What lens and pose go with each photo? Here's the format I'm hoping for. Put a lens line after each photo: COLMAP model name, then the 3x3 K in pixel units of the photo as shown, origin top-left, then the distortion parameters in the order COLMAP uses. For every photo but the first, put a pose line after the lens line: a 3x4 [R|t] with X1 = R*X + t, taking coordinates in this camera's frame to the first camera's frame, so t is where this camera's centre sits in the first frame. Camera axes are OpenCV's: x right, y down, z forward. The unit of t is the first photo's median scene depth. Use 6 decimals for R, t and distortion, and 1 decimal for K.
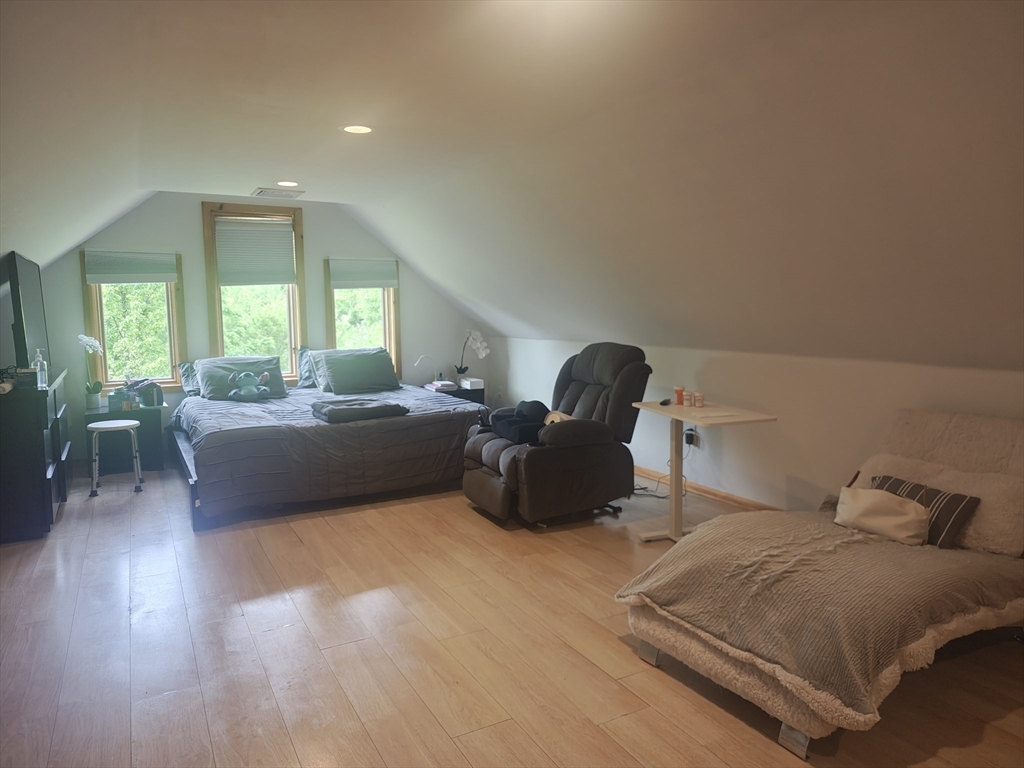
lens RADIAL K [[690.6, 0, 515.9], [0, 690.6, 379.6], [0, 0, 1]] dist [0.025603, -0.013981]
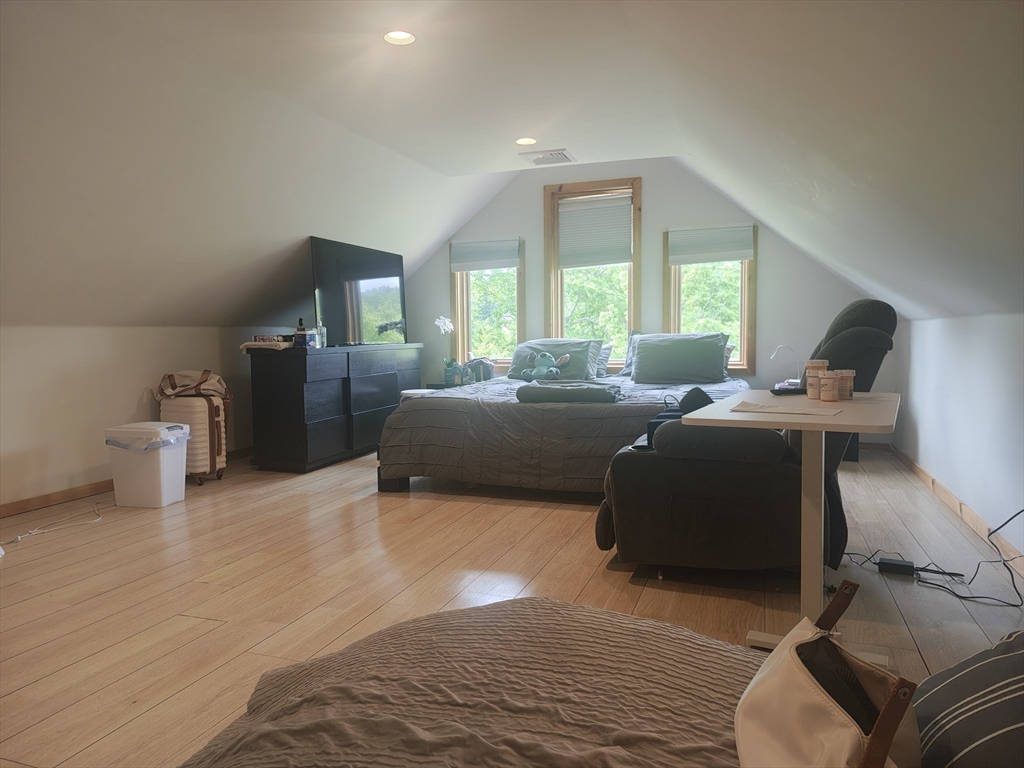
lens RADIAL K [[690.6, 0, 508.0], [0, 690.6, 379.5], [0, 0, 1]] dist [0.025603, -0.013981]
pose [[0.659151, 0.052221, -0.750195, 0.335384], [-0.068225, 0.997625, 0.009499, 0.023724], [0.748909, 0.044921, 0.661149, 0.357475]]
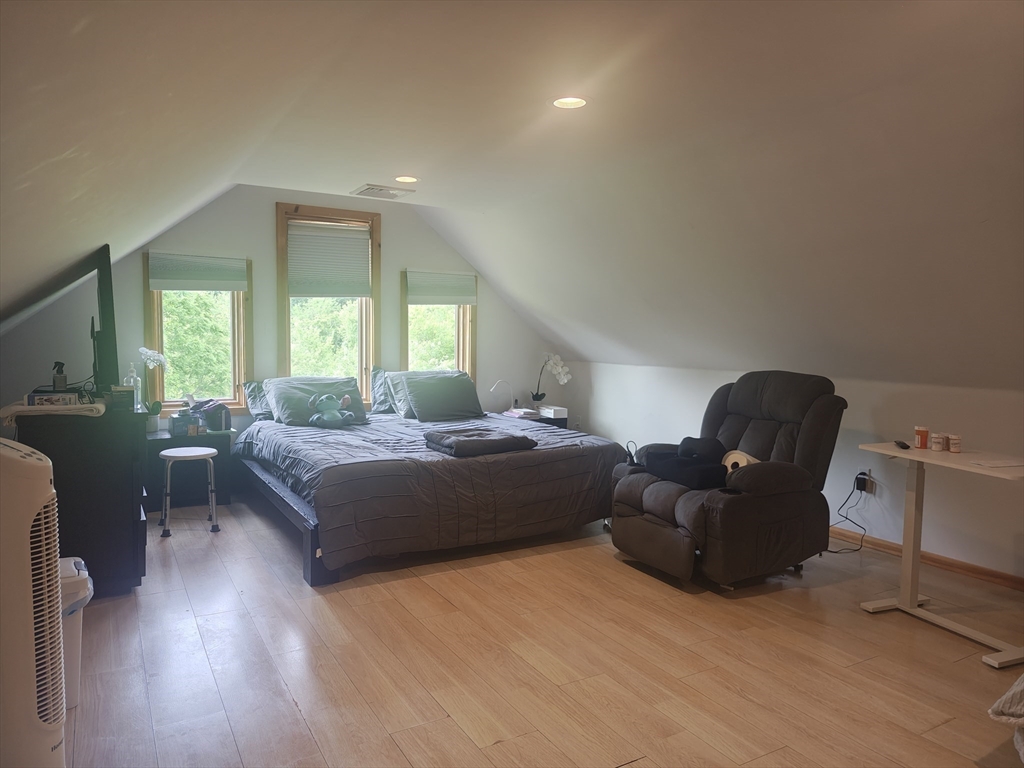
lens RADIAL K [[690.6, 0, 506.0], [0, 690.6, 387.4], [0, 0, 1]] dist [0.025603, -0.013981]
pose [[0.999450, 0.023879, 0.023020, -0.201511], [-0.023288, 0.999401, -0.025601, -0.002707], [-0.023617, 0.025051, 0.999407, 0.126843]]
